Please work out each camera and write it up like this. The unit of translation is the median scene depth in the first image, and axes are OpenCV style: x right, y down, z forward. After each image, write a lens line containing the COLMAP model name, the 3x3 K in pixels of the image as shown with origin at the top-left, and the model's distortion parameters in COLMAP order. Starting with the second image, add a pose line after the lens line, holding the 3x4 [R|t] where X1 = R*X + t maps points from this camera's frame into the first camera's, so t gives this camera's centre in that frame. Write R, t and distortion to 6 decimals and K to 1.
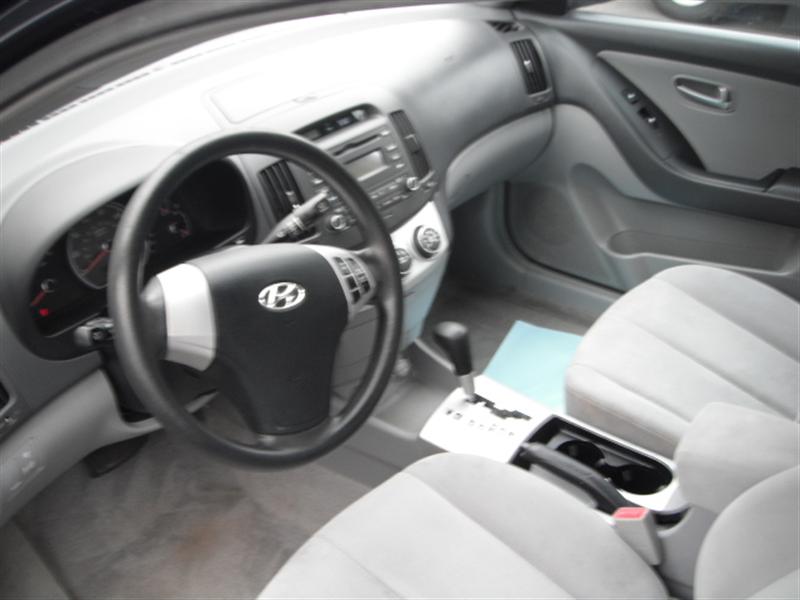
lens RADIAL K [[877.0, 0, 400.0], [0, 877.0, 300.0], [0, 0, 1]] dist [-0.195903, 0.010182]
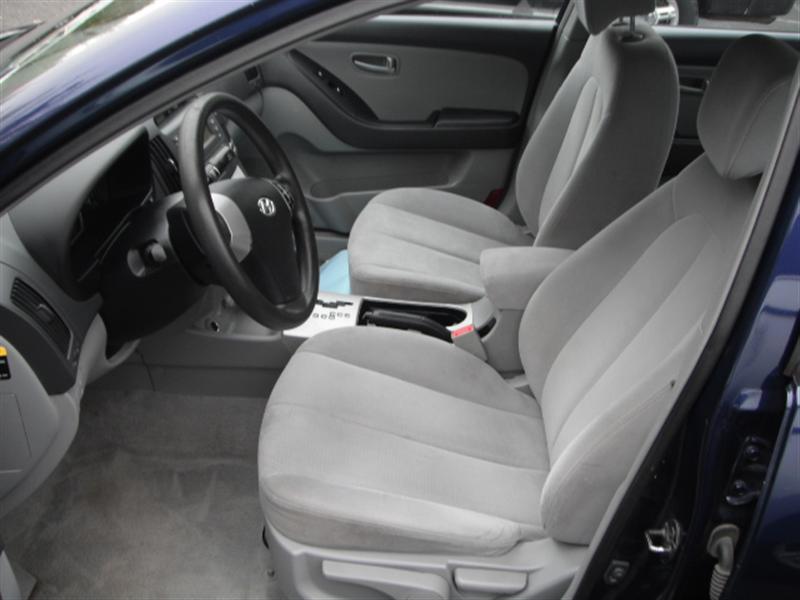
lens RADIAL K [[877.0, 0, 400.0], [0, 877.0, 300.0], [0, 0, 1]] dist [-0.195903, 0.010182]
pose [[0.823766, -0.216452, 0.523983, -0.420566], [0.230802, 0.972228, 0.038768, 0.079594], [-0.517822, 0.089001, 0.850846, -0.166661]]
